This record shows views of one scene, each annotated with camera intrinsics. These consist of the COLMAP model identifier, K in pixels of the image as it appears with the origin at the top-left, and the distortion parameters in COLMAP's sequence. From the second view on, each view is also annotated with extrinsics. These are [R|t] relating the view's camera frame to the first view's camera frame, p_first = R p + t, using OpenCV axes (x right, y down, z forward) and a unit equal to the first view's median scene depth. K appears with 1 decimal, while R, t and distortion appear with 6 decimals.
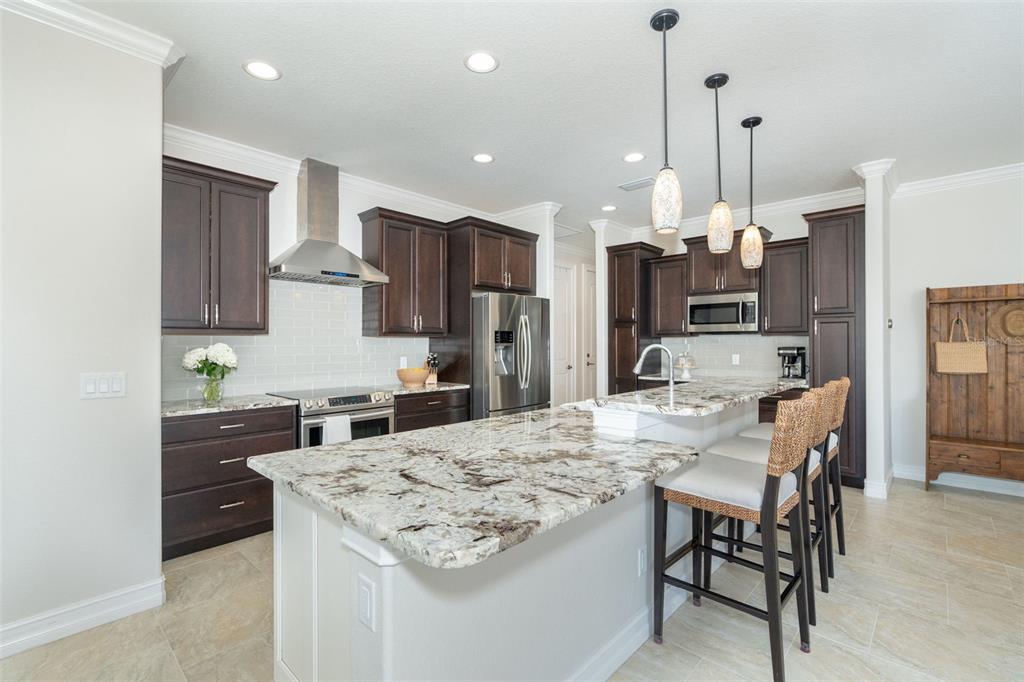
lens RADIAL K [[463.3, 0, 514.0], [0, 463.3, 340.5], [0, 0, 1]] dist [-0.001443, 0.000670]
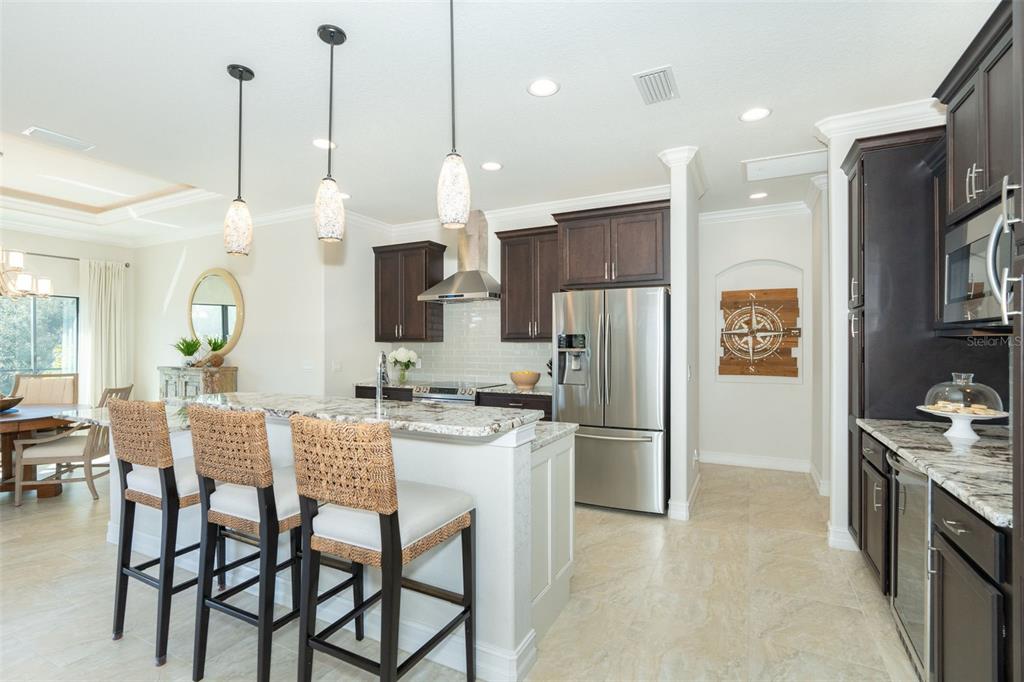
lens RADIAL K [[463.3, 0, 514.0], [0, 463.3, 340.5], [0, 0, 1]] dist [-0.001443, 0.000670]
pose [[0.279089, -0.007261, -0.960238, 0.824306], [0.007105, 0.999960, -0.005497, -0.005868], [0.960239, -0.005288, 0.279129, 0.688967]]
